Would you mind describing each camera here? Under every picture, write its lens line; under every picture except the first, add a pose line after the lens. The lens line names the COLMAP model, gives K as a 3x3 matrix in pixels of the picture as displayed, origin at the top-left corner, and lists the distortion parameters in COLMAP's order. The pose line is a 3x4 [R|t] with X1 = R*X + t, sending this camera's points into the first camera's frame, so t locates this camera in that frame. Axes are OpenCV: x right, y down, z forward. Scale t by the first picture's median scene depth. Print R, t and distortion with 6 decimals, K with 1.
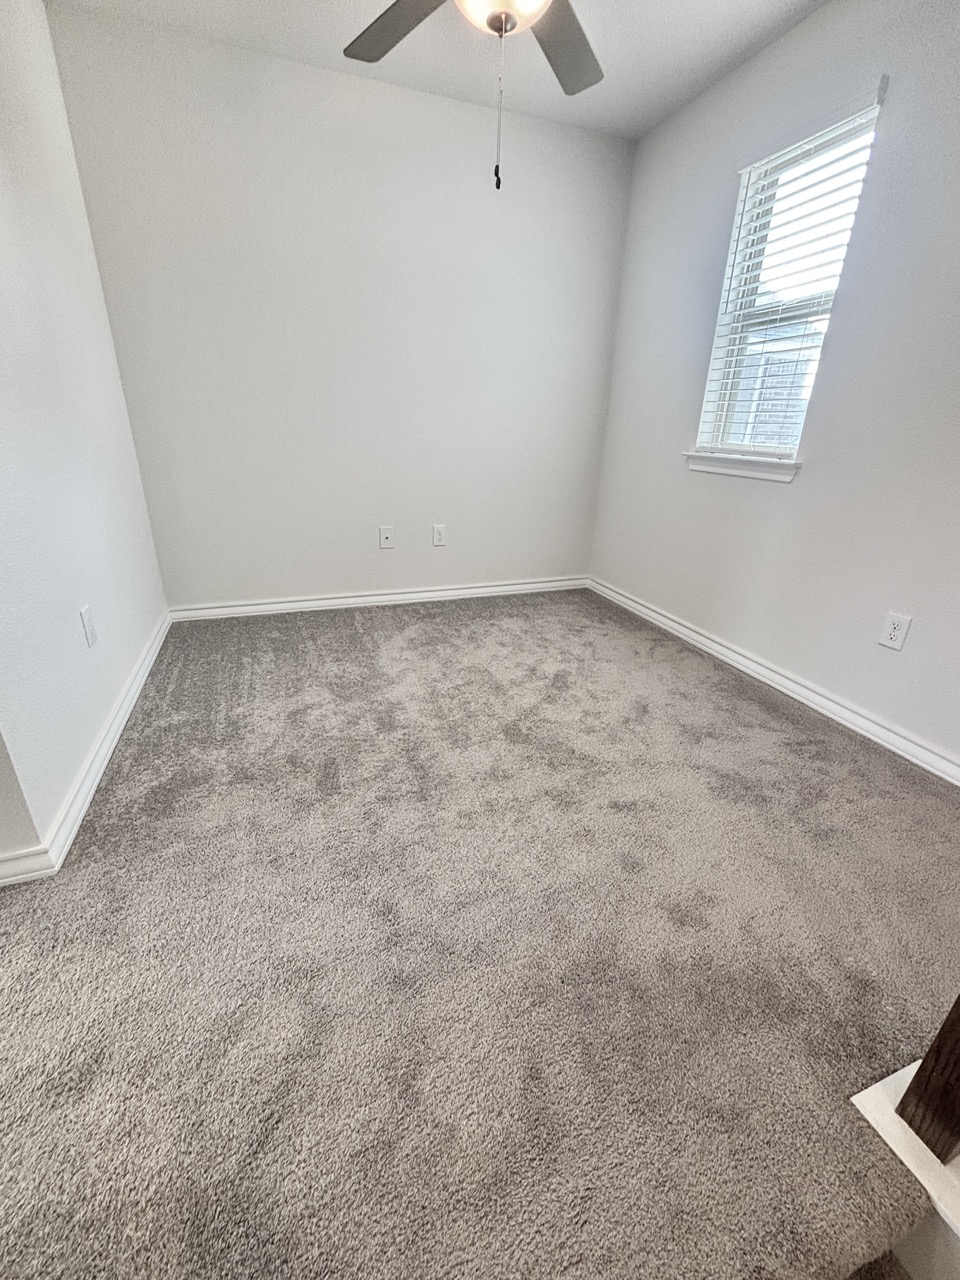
lens RADIAL K [[535.2, 0, 481.2], [0, 535.2, 640.3], [0, 0, 1]] dist [0.001085, 0.000118]
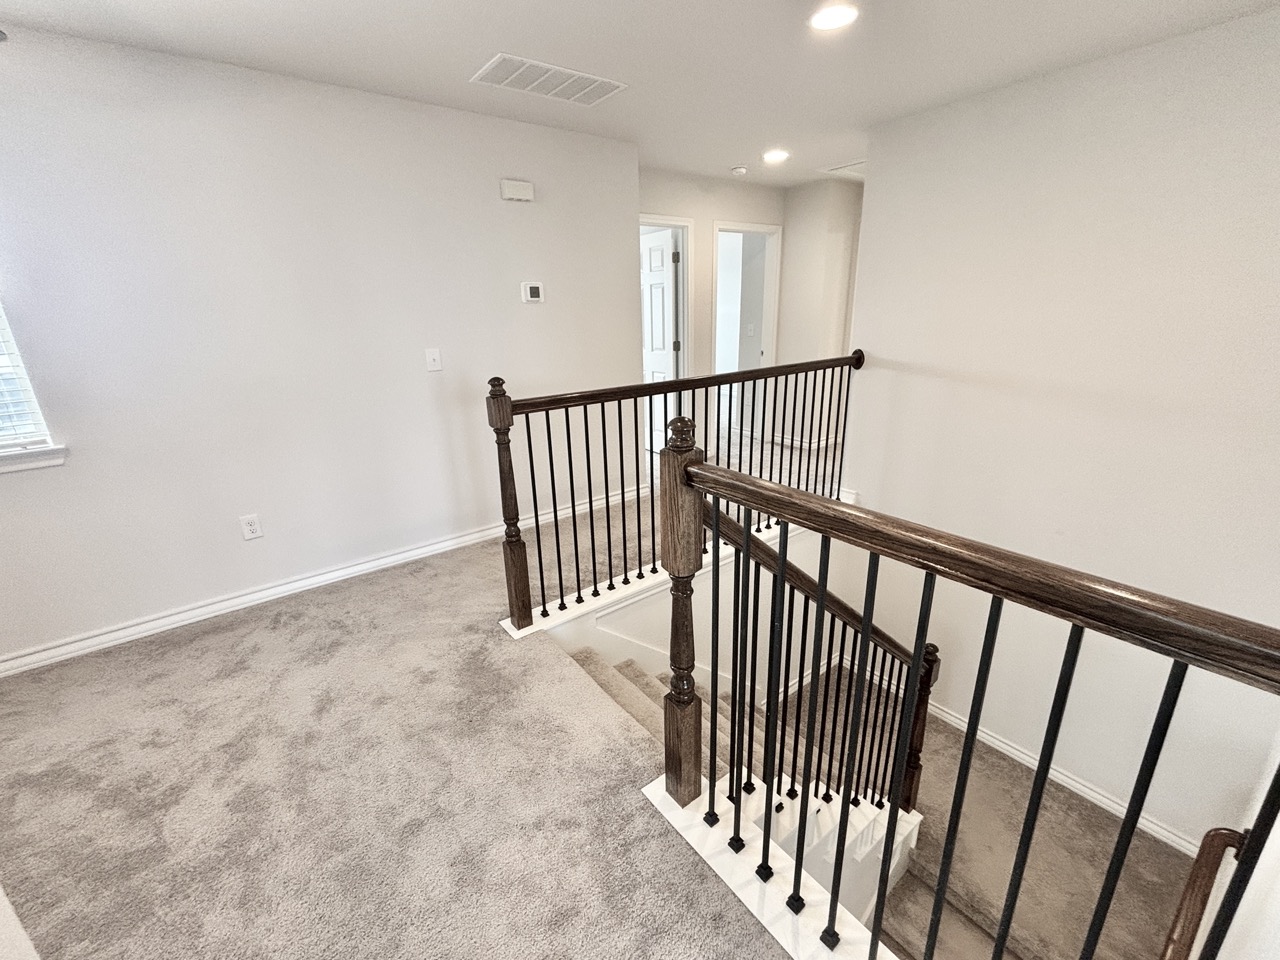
lens RADIAL K [[535.2, 0, 640.0], [0, 535.2, 476.8], [0, 0, 1]] dist [0.001085, 0.000118]
pose [[-0.294482, -0.303449, 0.906200, -0.774711], [0.394298, 0.825194, 0.404456, -0.290870], [-0.870522, 0.476418, -0.123356, 0.204579]]
